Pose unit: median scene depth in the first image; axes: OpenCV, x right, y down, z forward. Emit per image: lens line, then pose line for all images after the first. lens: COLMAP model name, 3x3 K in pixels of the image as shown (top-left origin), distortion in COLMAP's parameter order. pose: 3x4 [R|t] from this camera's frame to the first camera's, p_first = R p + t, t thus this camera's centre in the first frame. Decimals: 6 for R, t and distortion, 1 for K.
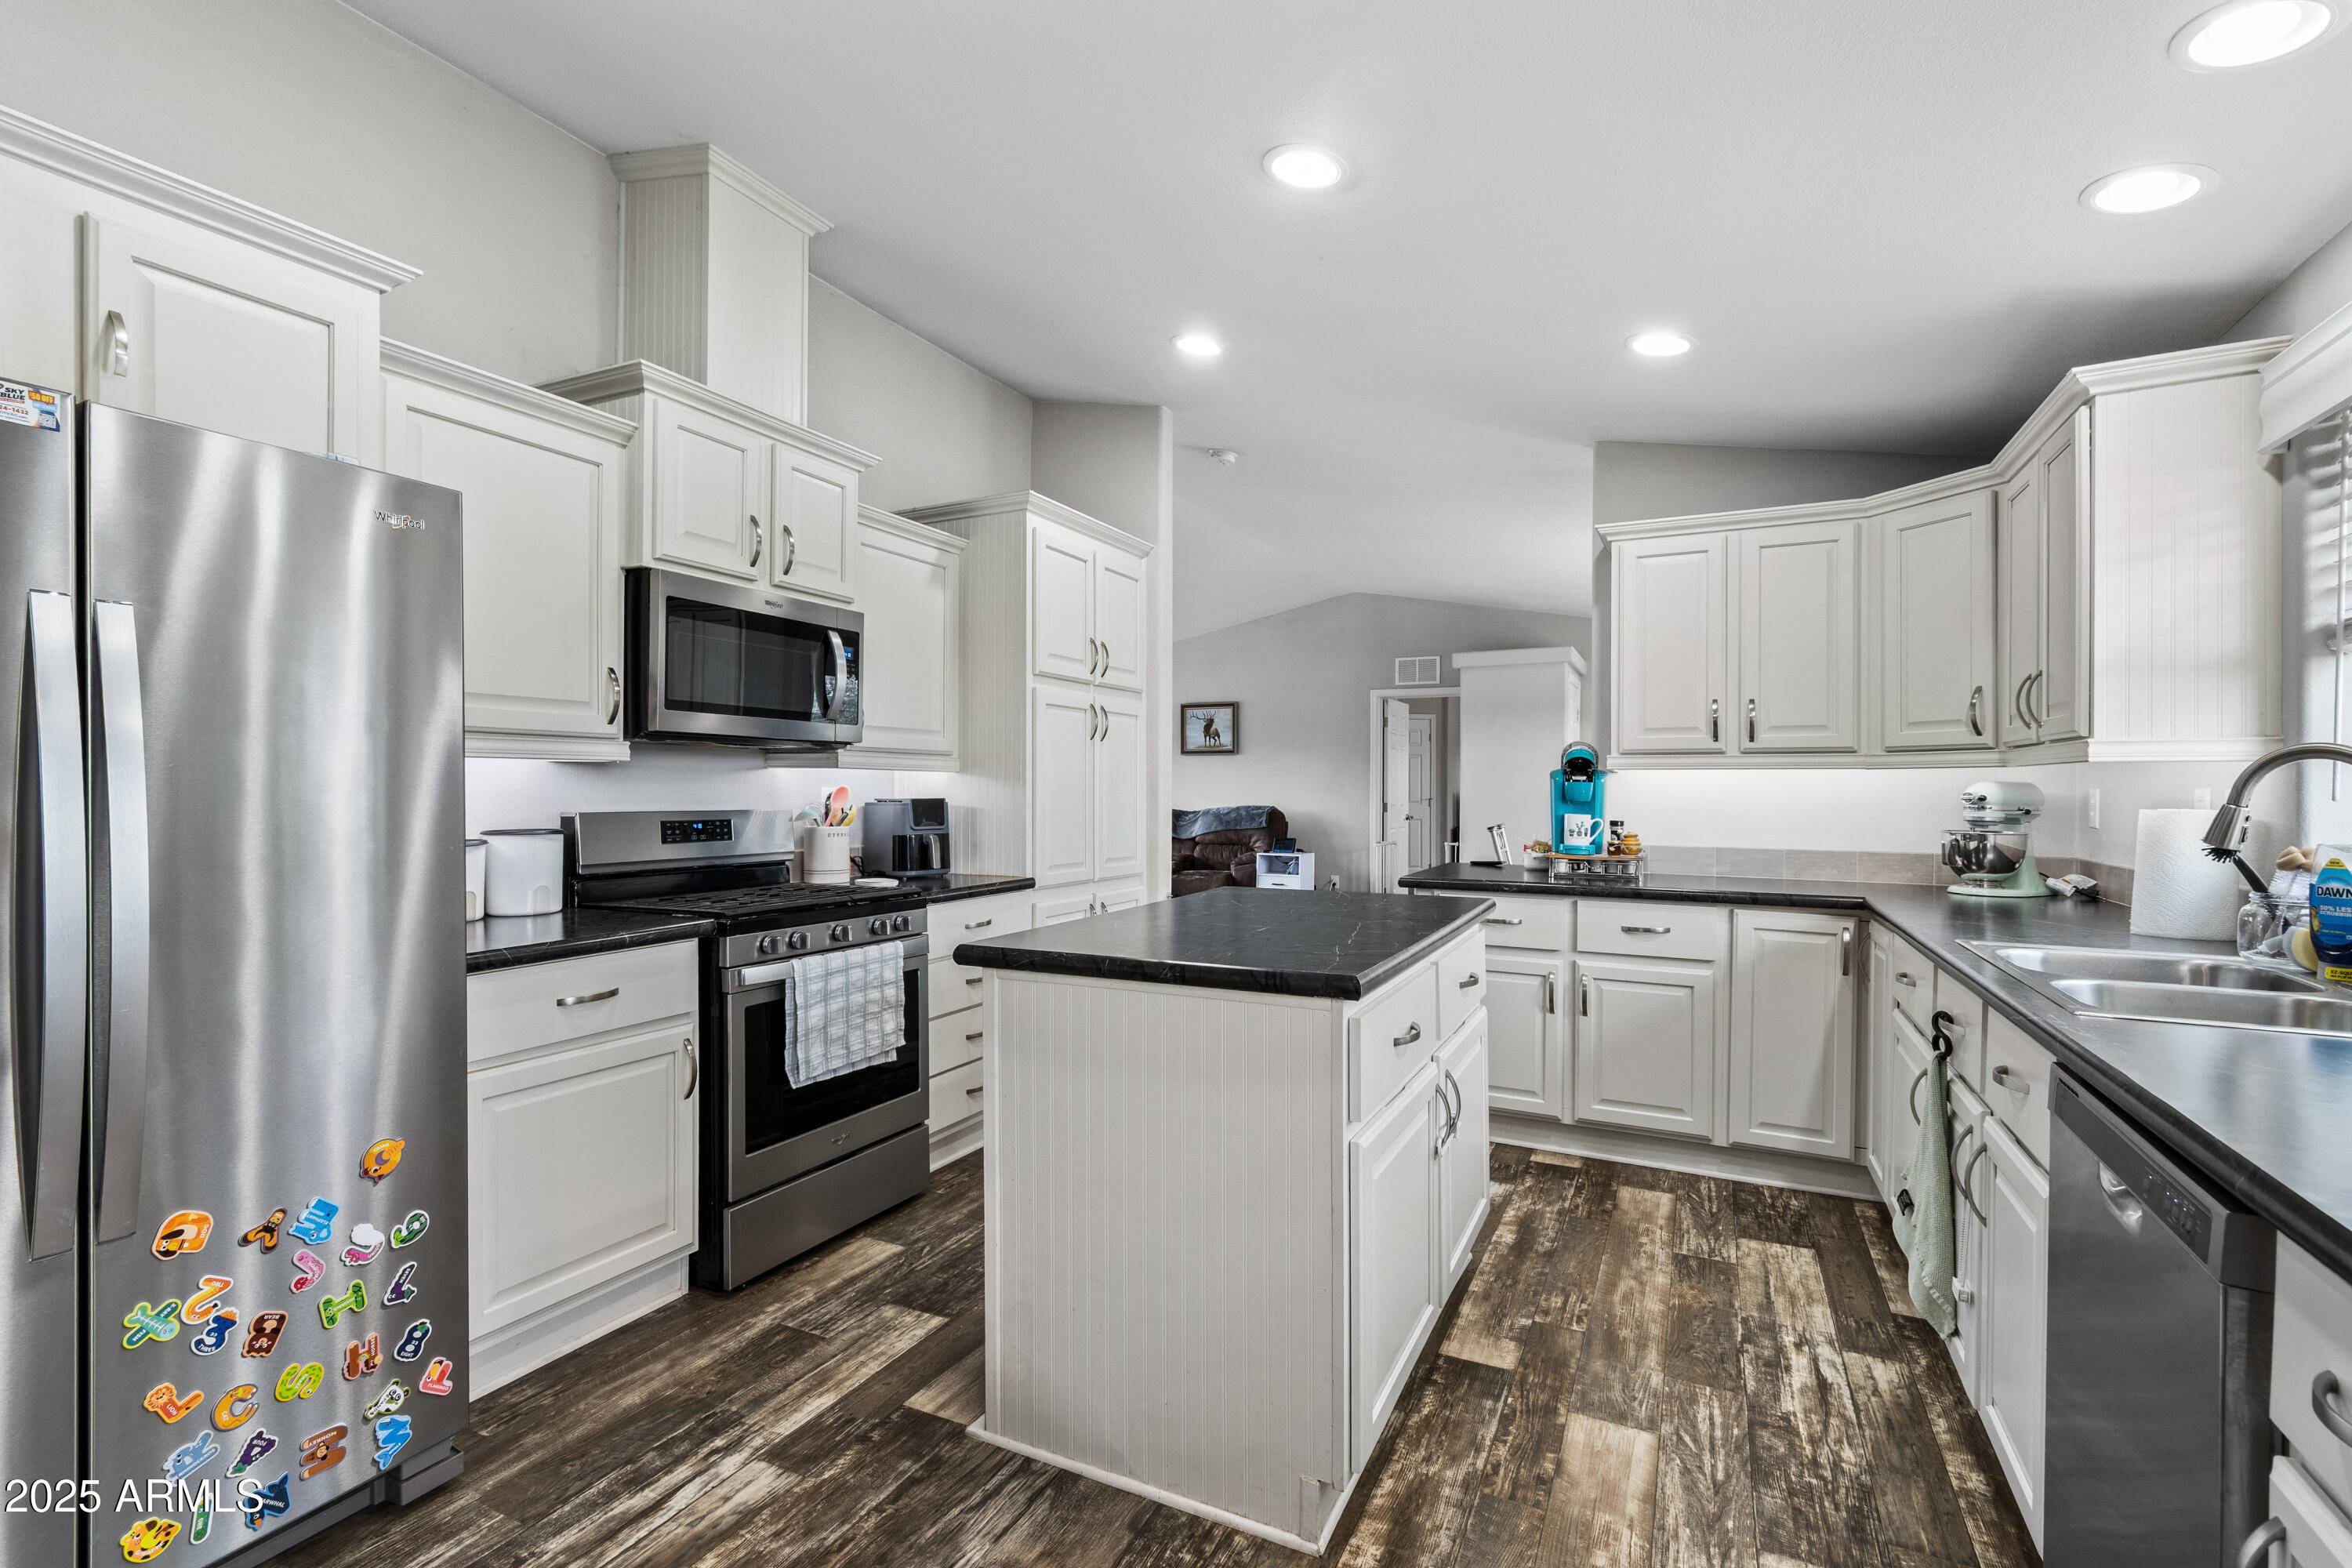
lens RADIAL K [[1037.6, 0, 1160.1], [0, 1037.6, 798.2], [0, 0, 1]] dist [-0.017276, -0.000211]
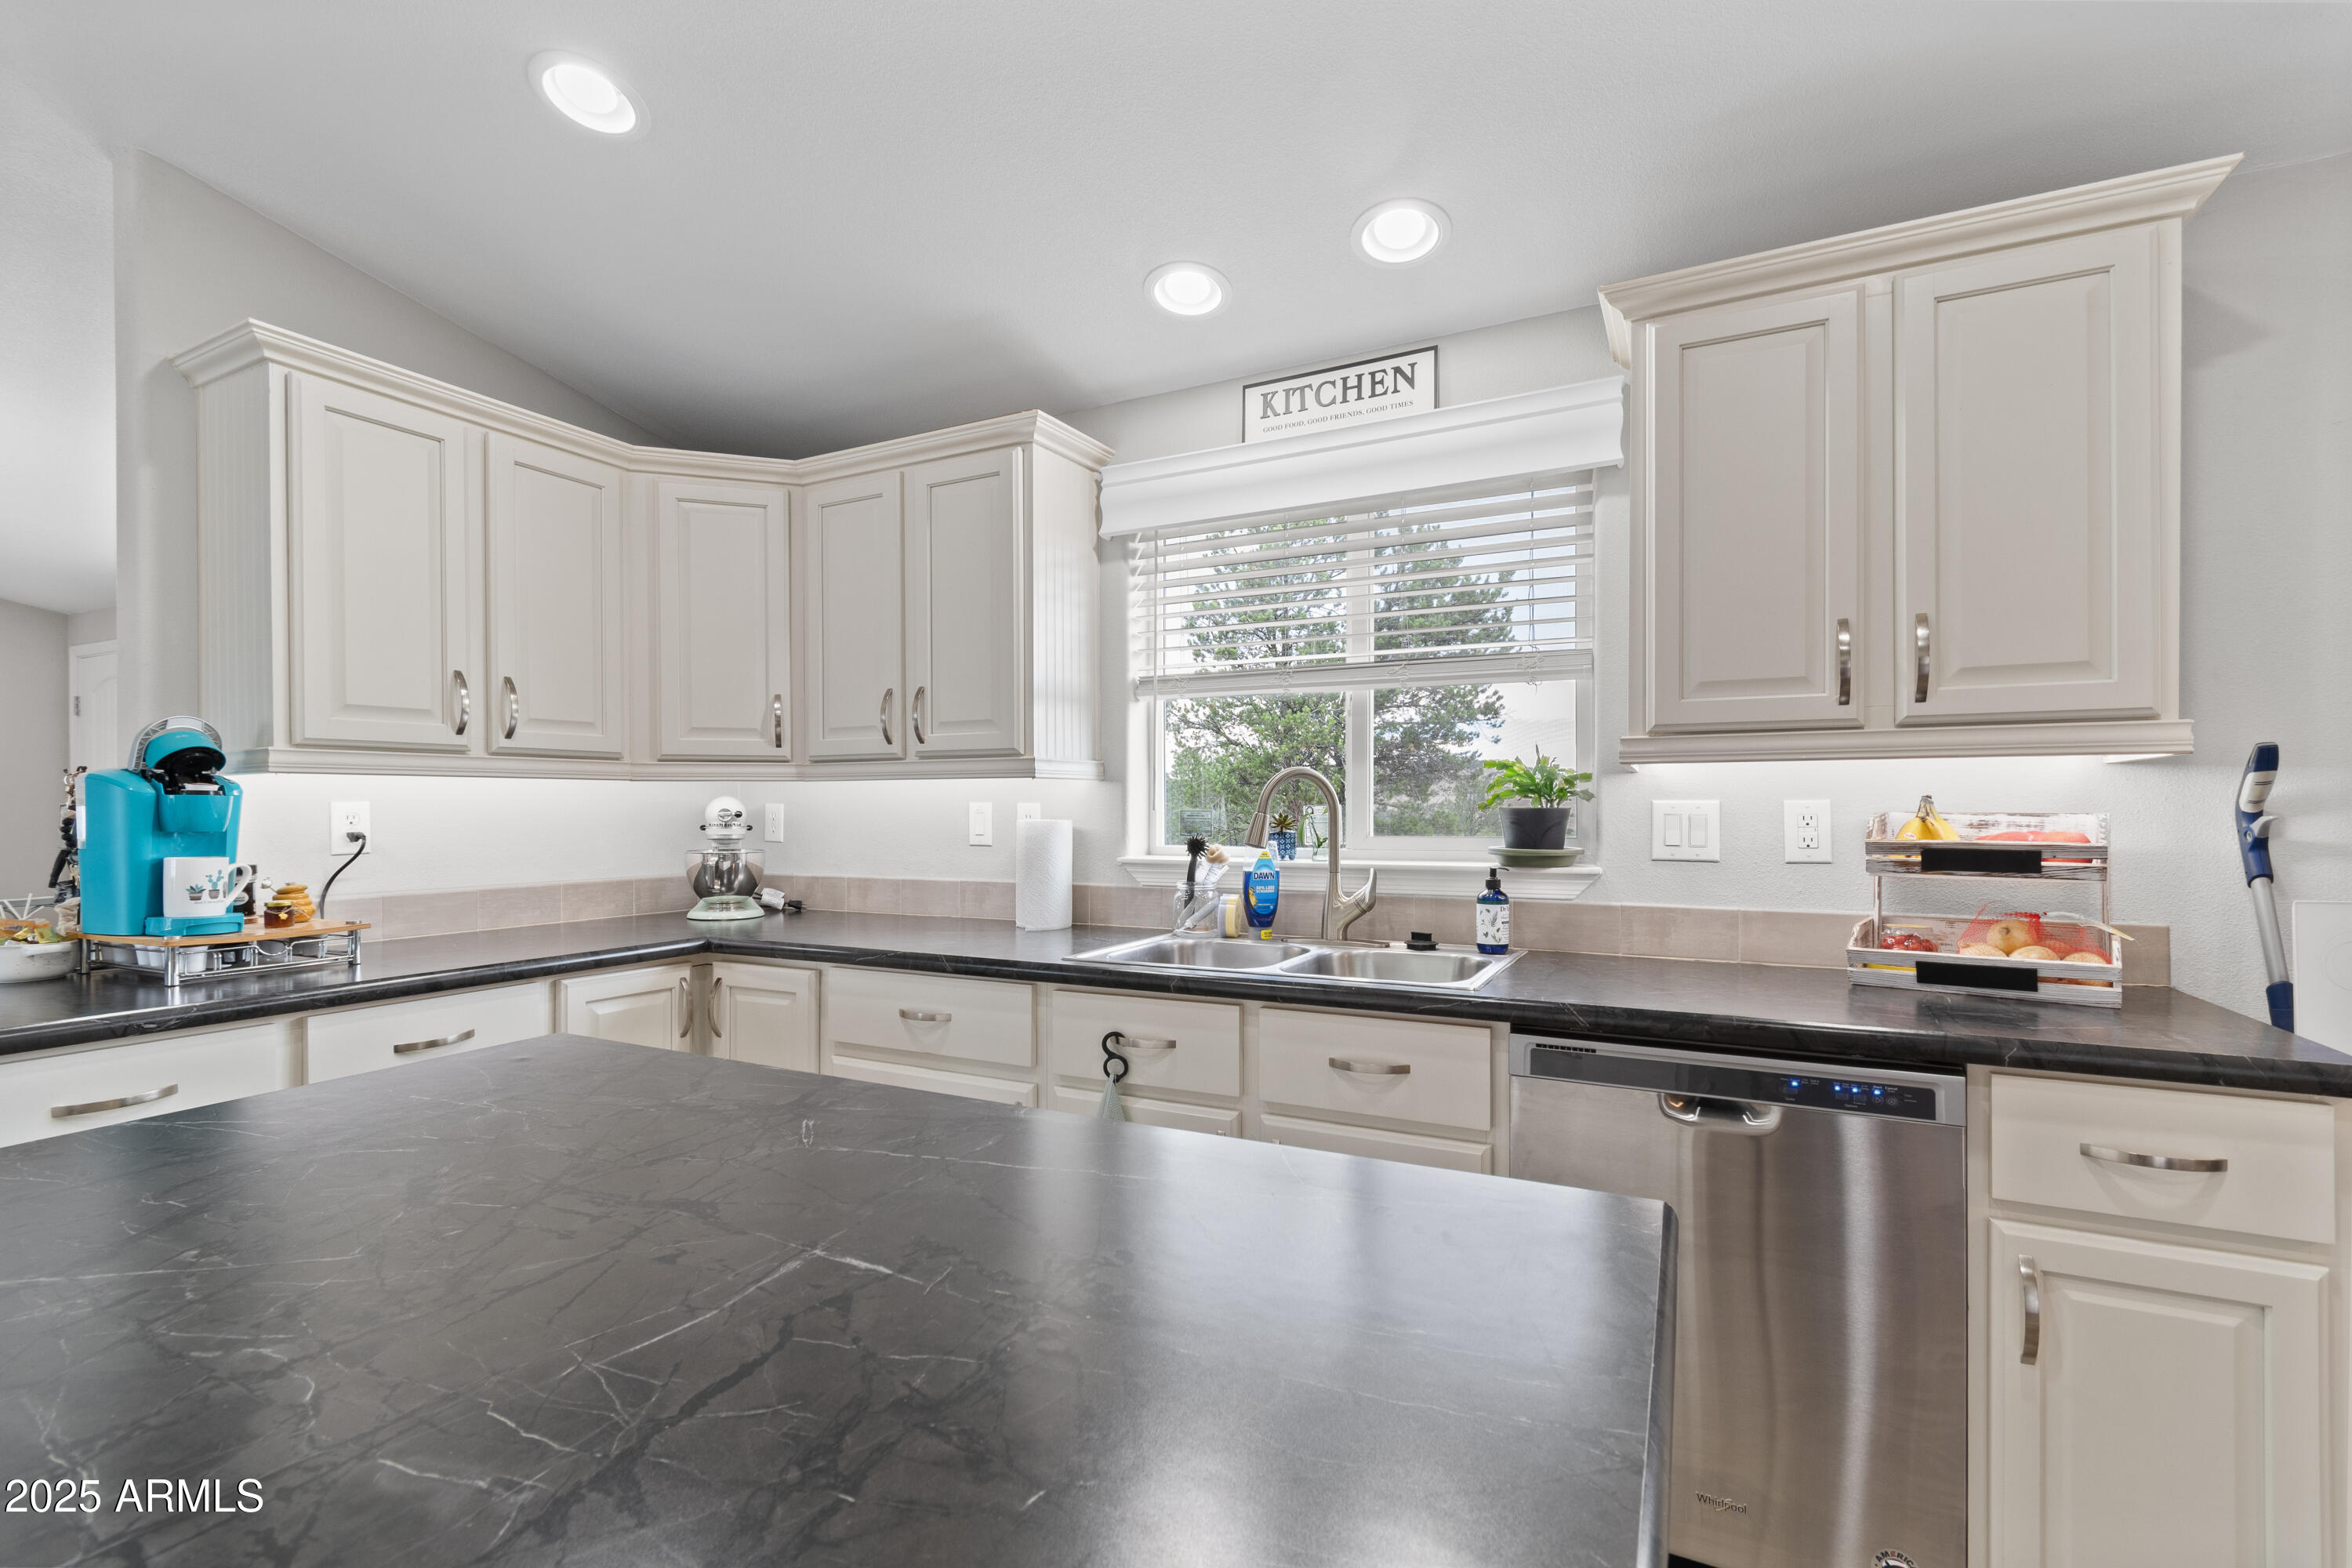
lens RADIAL K [[1037.6, 0, 1160.1], [0, 1037.6, 798.2], [0, 0, 1]] dist [-0.017276, -0.000211]
pose [[-0.005558, 0.003014, 0.999980, -0.135363], [0.017461, 0.999843, -0.002916, -0.005074], [-0.999832, 0.017444, -0.005610, 0.616346]]
